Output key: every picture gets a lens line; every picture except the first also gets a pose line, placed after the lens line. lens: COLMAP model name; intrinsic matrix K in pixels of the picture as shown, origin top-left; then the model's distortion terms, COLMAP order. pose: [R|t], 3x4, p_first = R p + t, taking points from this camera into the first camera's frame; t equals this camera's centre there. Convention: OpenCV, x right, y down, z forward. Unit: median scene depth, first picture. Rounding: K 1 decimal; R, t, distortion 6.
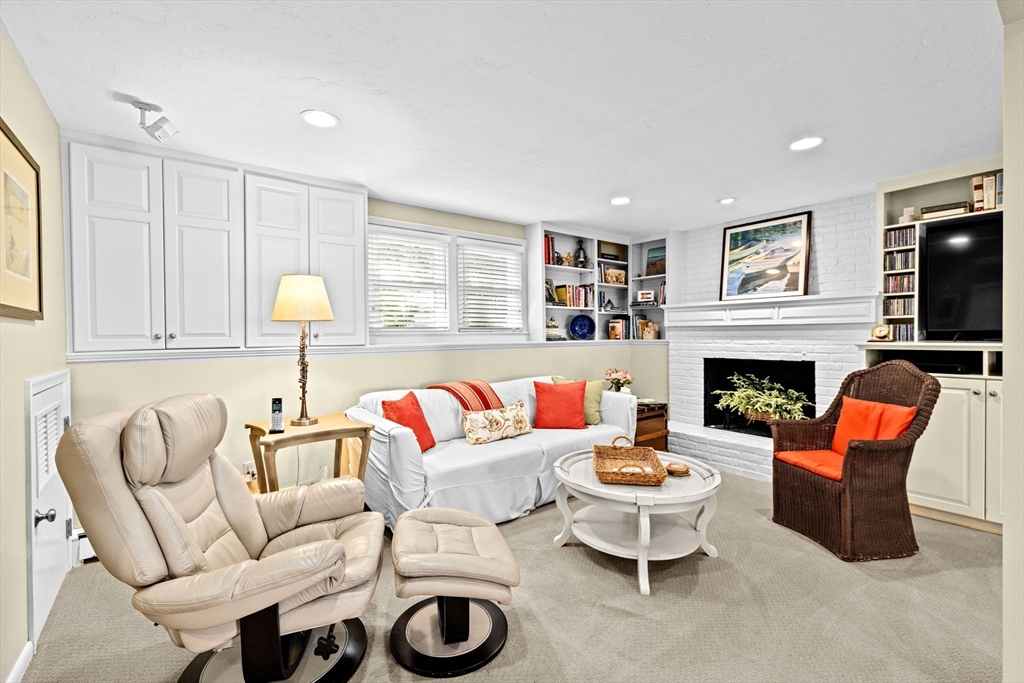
lens RADIAL K [[440.5, 0, 510.2], [0, 440.5, 337.2], [0, 0, 1]] dist [-0.002747, 0.000978]
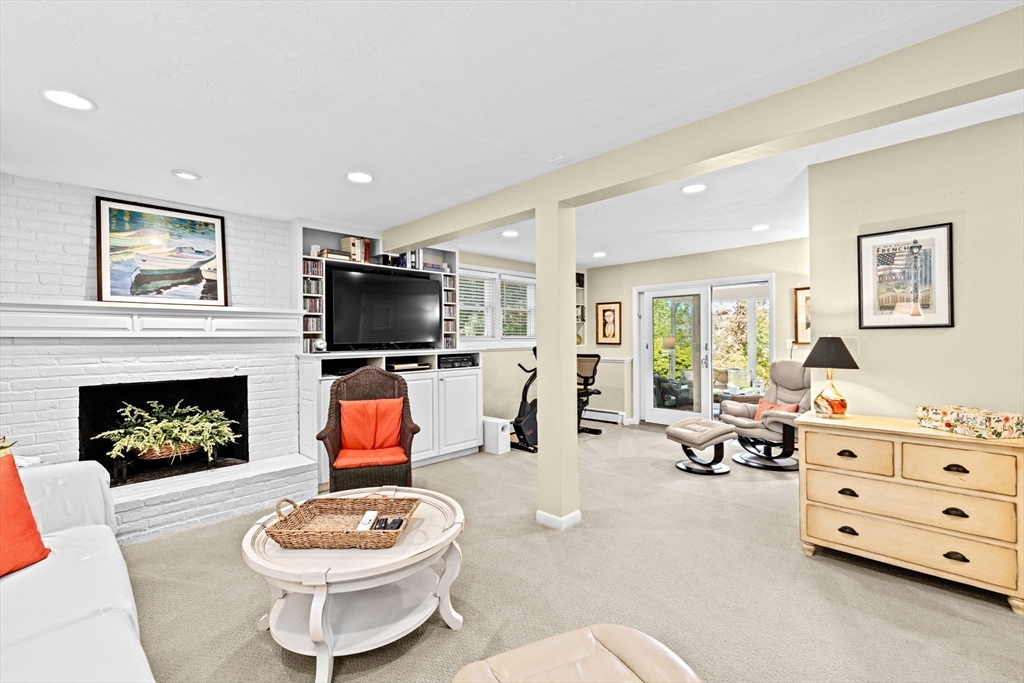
lens RADIAL K [[440.5, 0, 510.2], [0, 440.5, 337.2], [0, 0, 1]] dist [-0.002747, 0.000978]
pose [[-0.139200, 0.017125, 0.990116, -0.325935], [0.020142, 0.999693, -0.014459, -0.003869], [-0.990059, 0.017931, -0.139503, 0.520325]]
